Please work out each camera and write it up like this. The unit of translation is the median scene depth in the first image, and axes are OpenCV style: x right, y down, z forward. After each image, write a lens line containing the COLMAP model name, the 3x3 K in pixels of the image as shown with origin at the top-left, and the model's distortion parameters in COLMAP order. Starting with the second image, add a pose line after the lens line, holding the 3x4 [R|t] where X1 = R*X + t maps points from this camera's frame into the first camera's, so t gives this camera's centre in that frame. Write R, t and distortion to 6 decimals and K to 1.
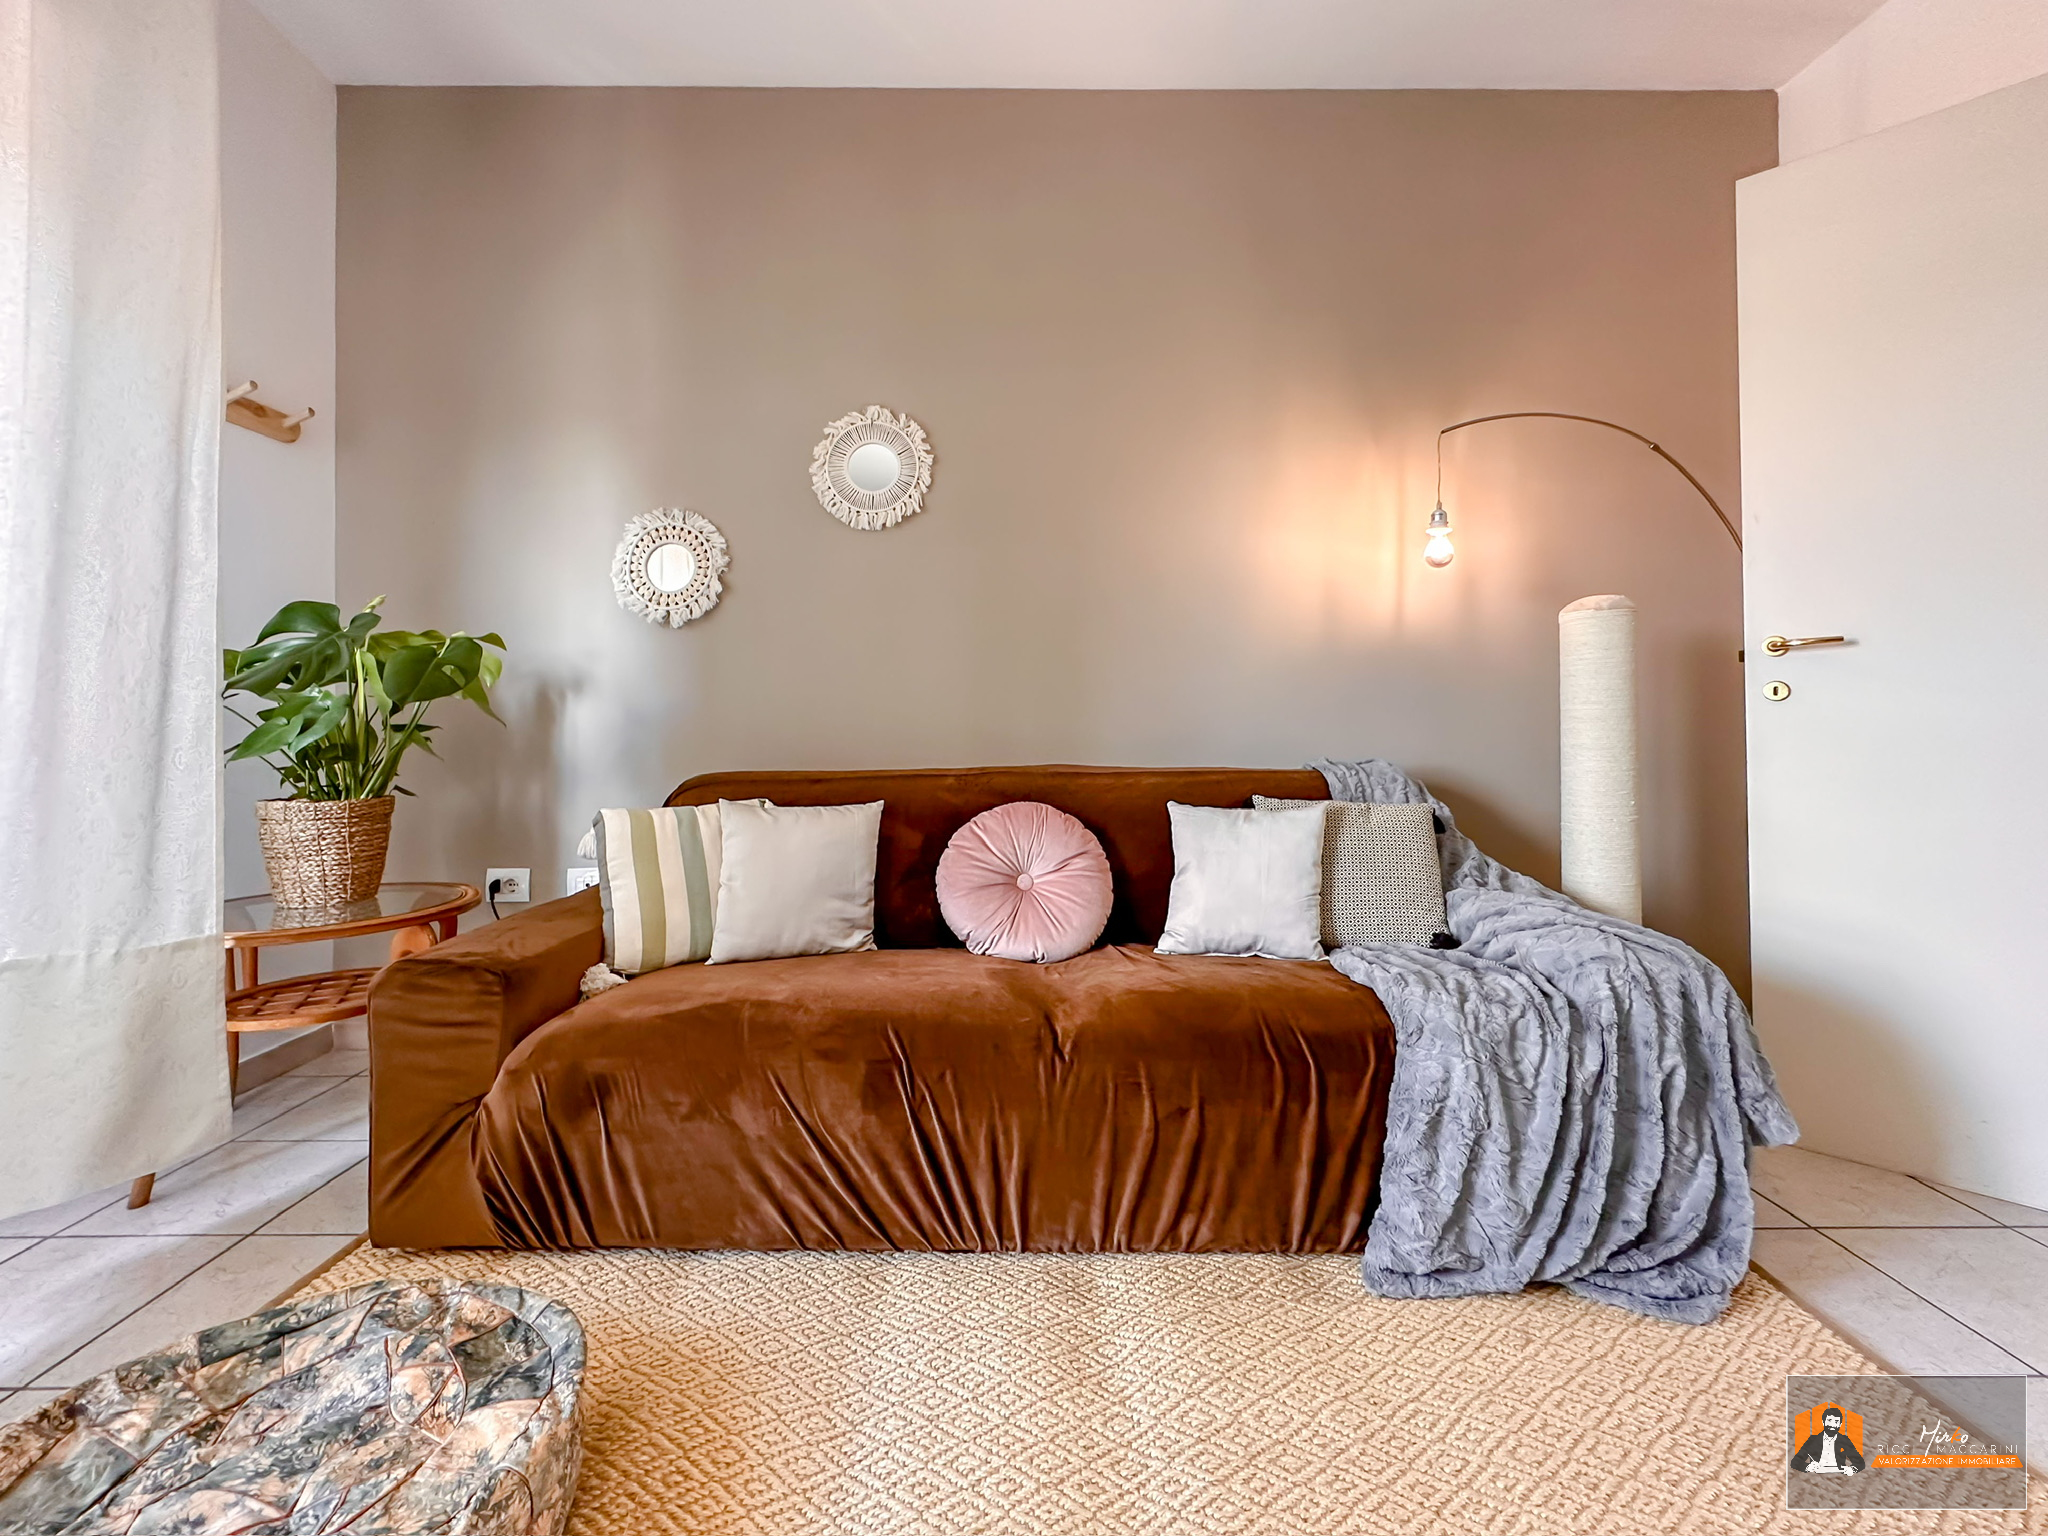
lens RADIAL K [[848.4, 0, 1025.6], [0, 848.4, 709.4], [0, 0, 1]] dist [0.001547, 0.000209]
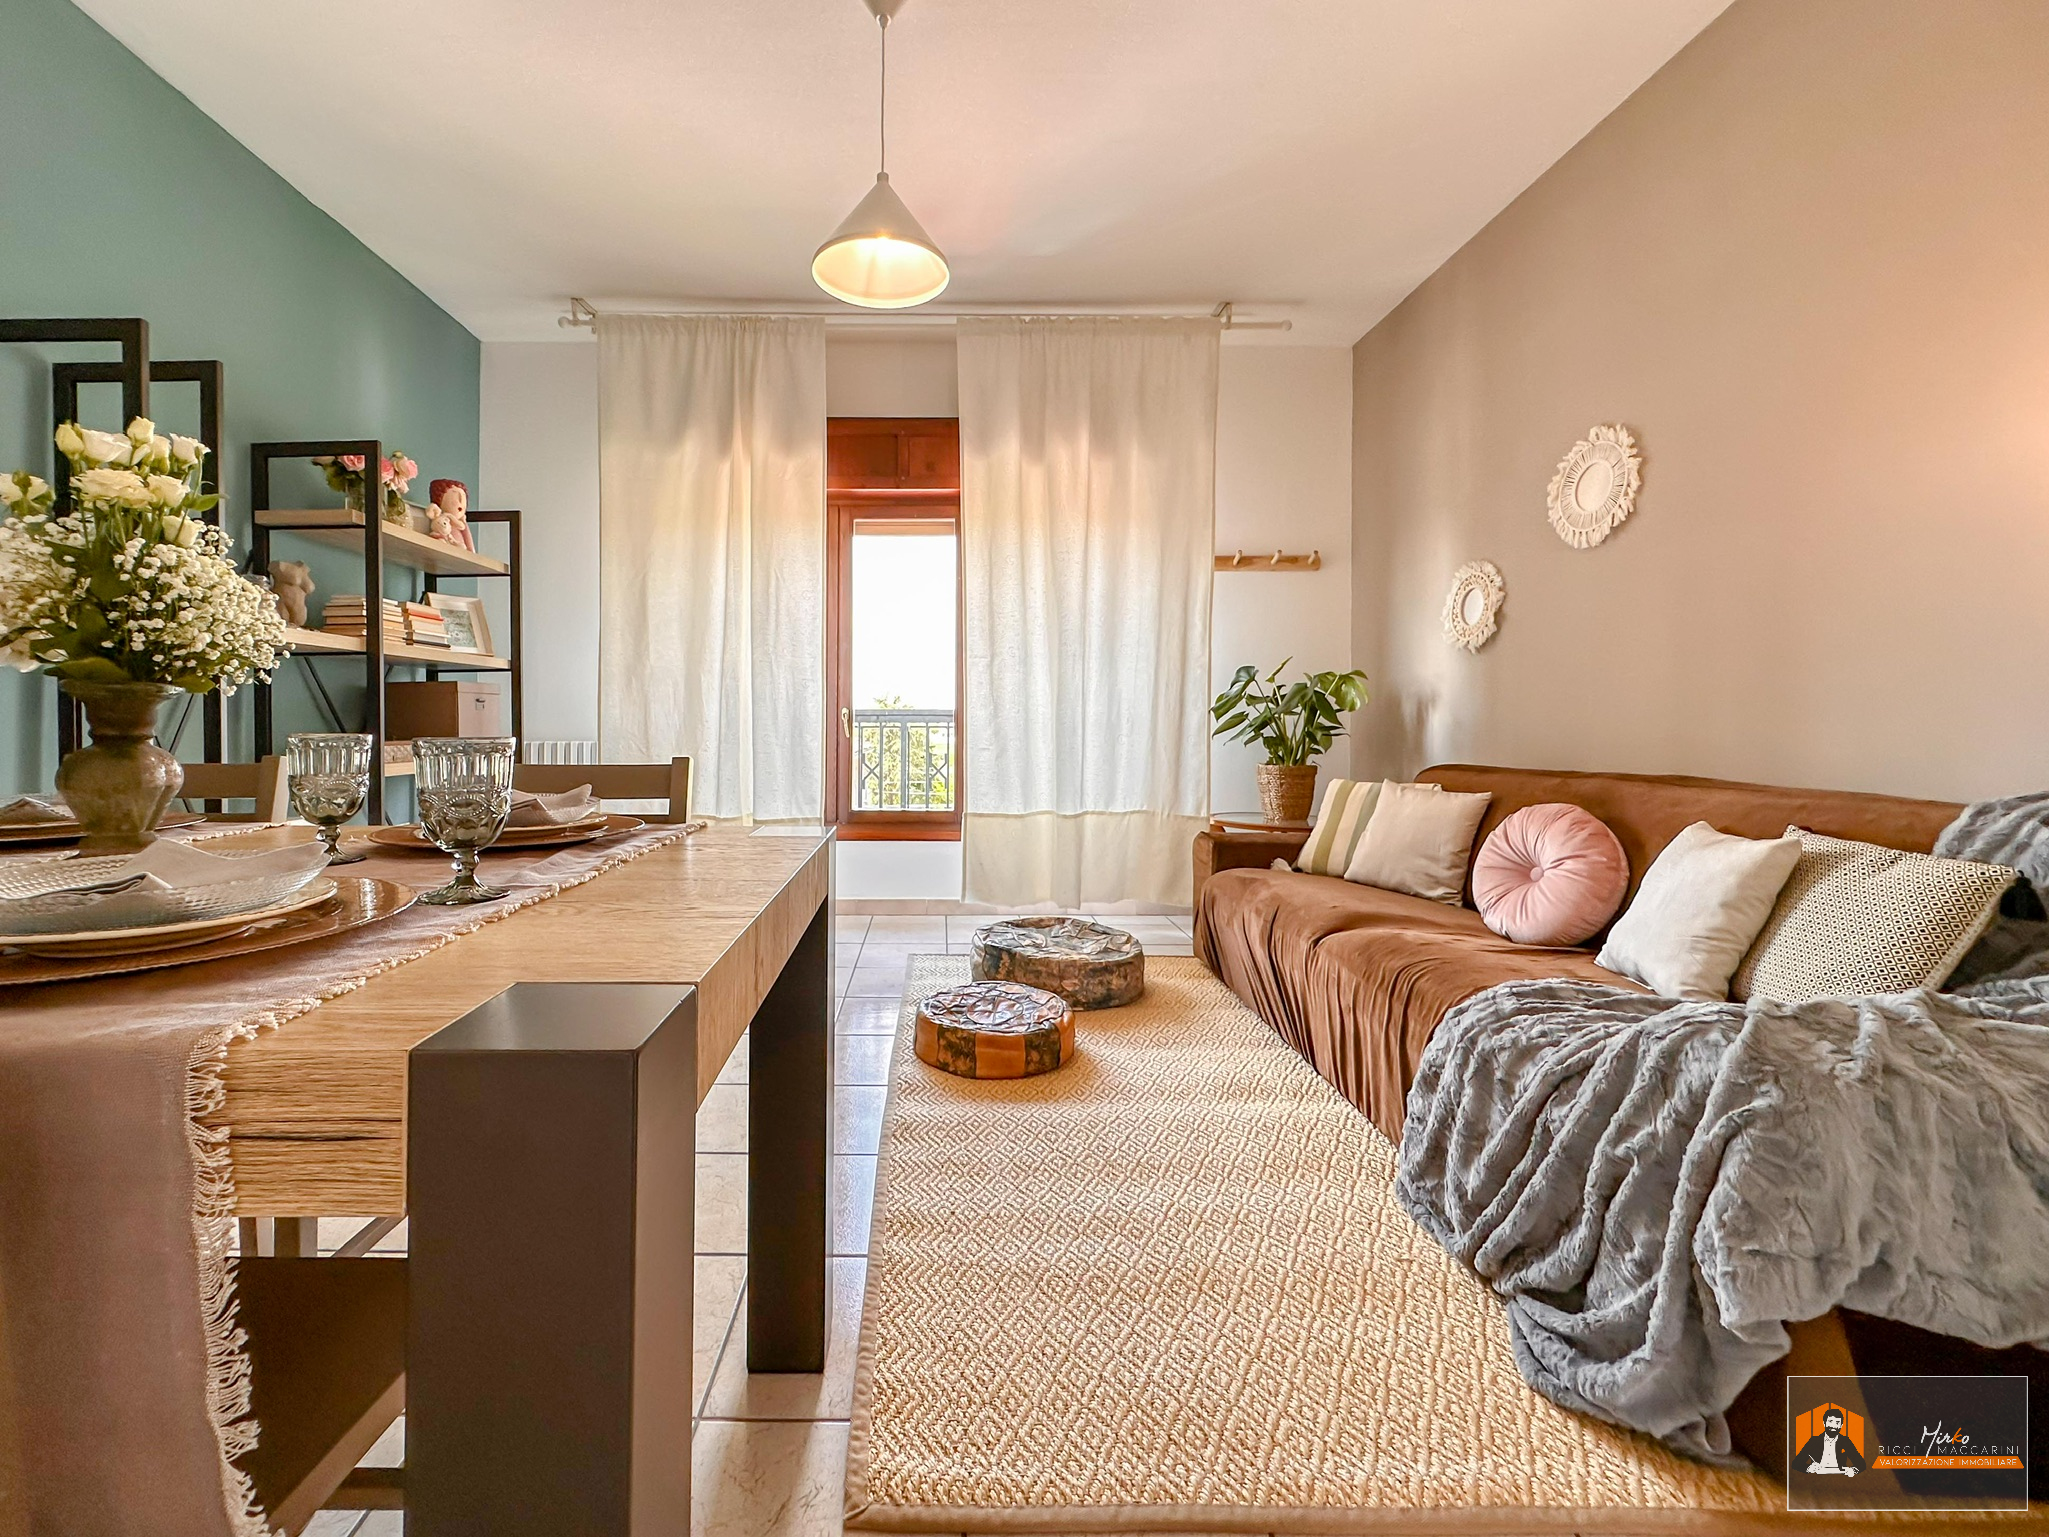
lens RADIAL K [[886.3, 0, 953.8], [0, 886.3, 716.5], [0, 0, 1]] dist [0.001367, 0.000528]
pose [[0.004299, -0.002485, -0.999988, 1.035904], [0.008604, 0.999960, -0.002448, -0.003791], [0.999954, -0.008593, 0.004320, 0.218646]]
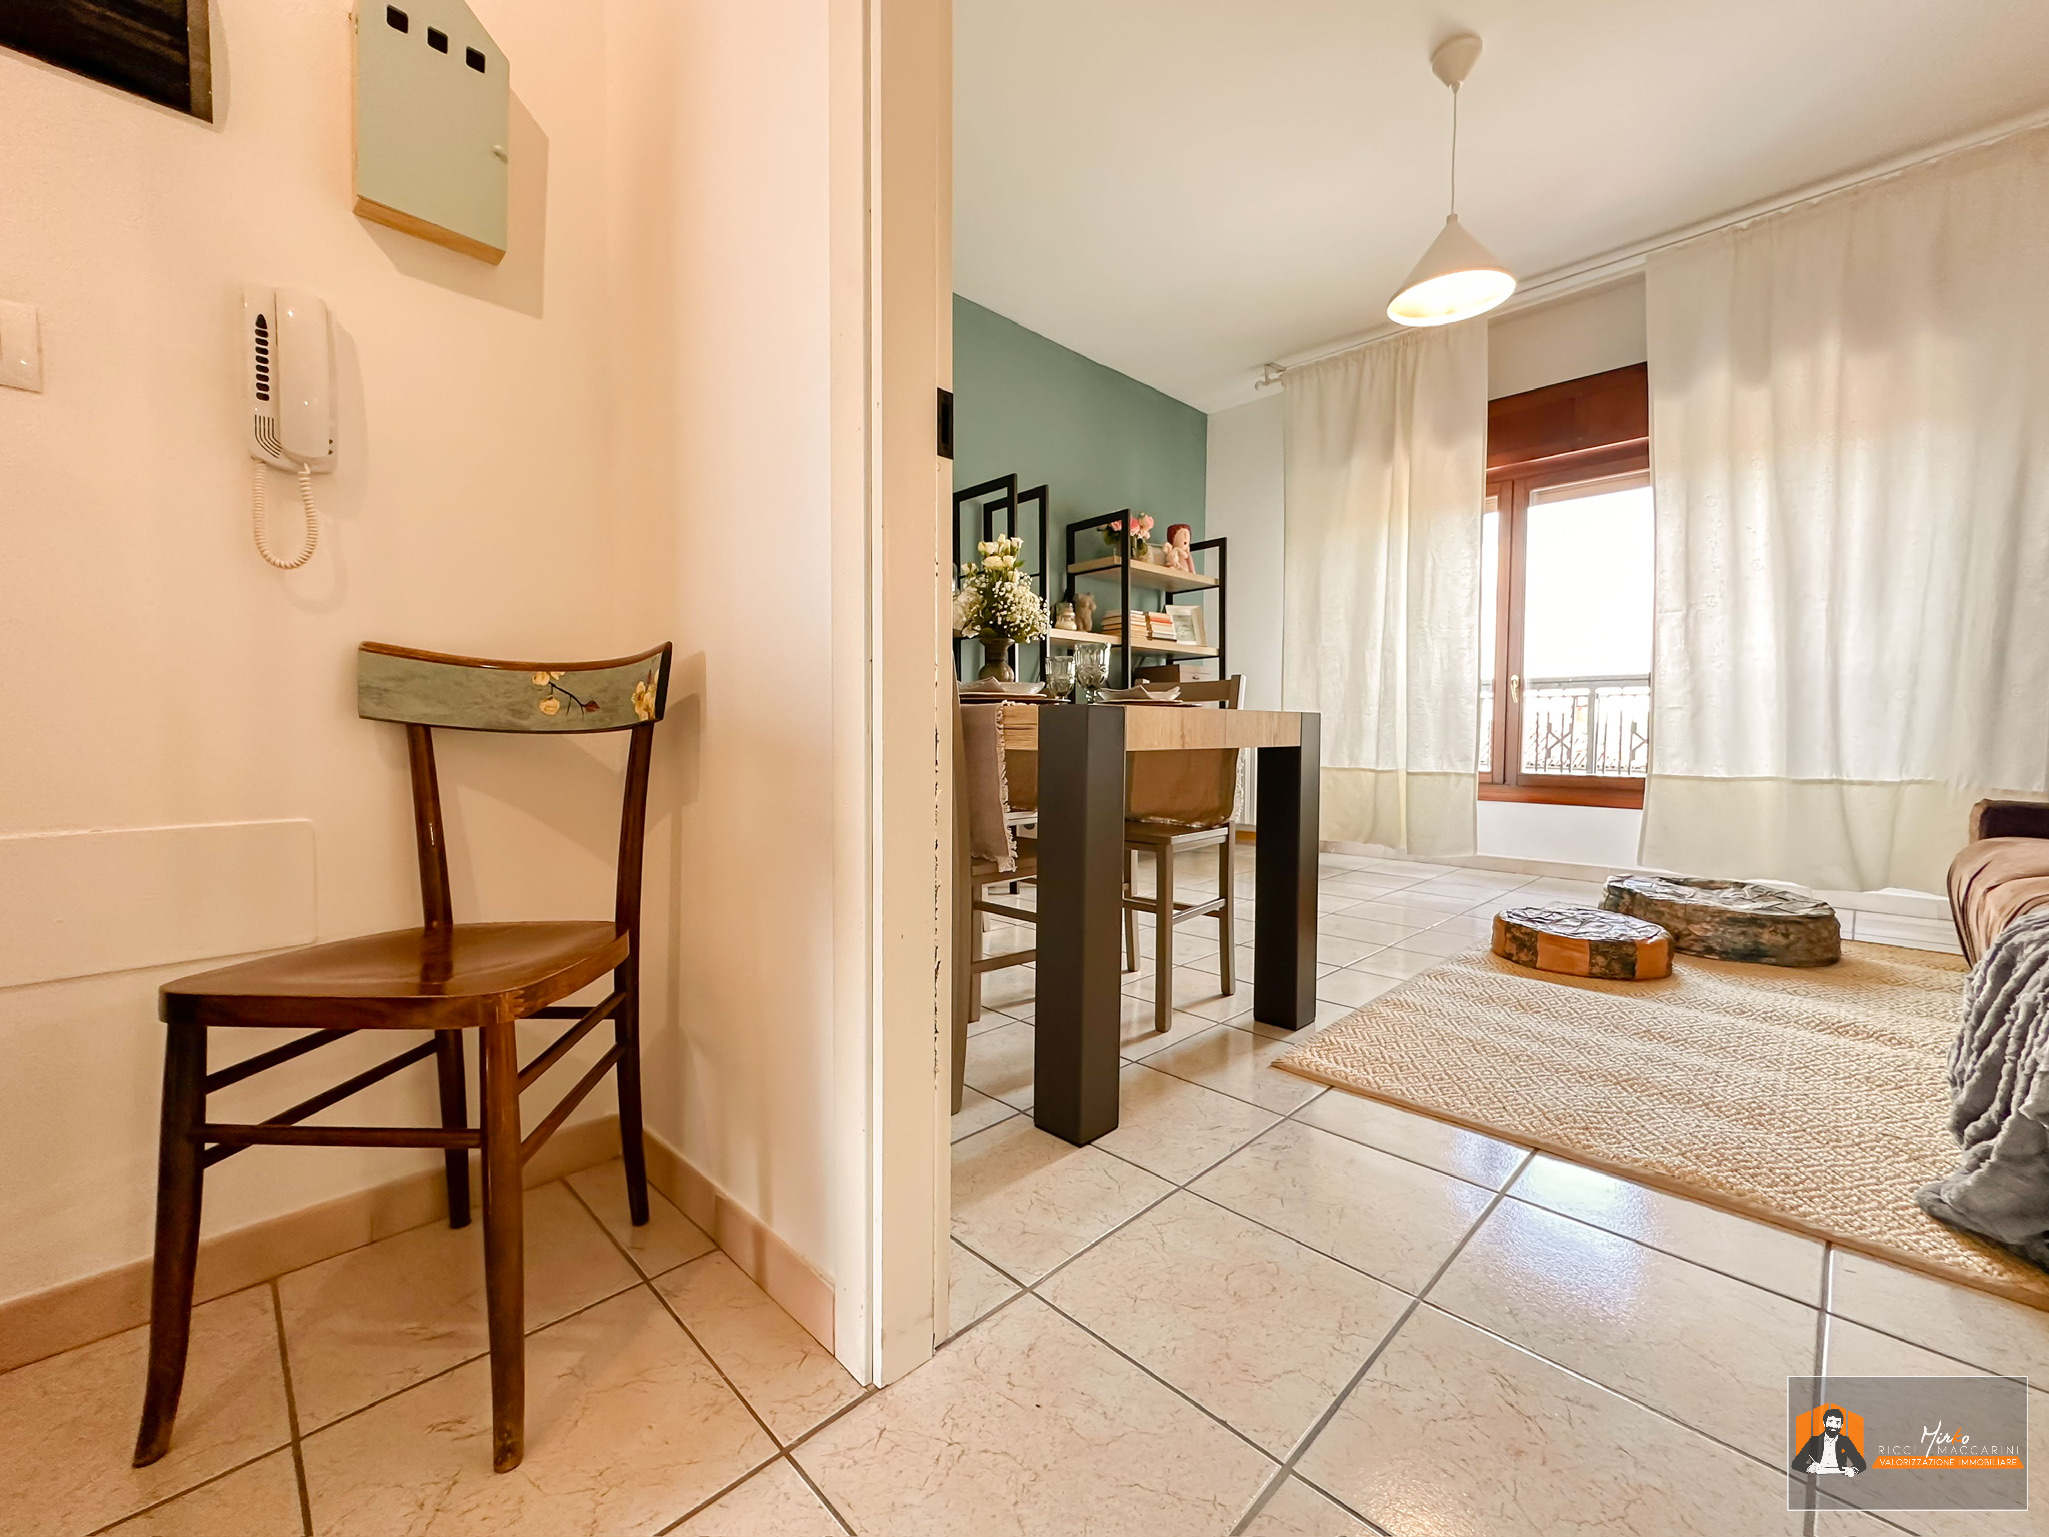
lens RADIAL K [[840.7, 0, 944.7], [0, 840.7, 758.6], [0, 0, 1]] dist [0.001771, 0.000501]
pose [[-0.745881, 0.027472, -0.665512, 1.349983], [0.006786, 0.999411, 0.033650, 0.087302], [0.666044, 0.020583, -0.745628, 0.555237]]
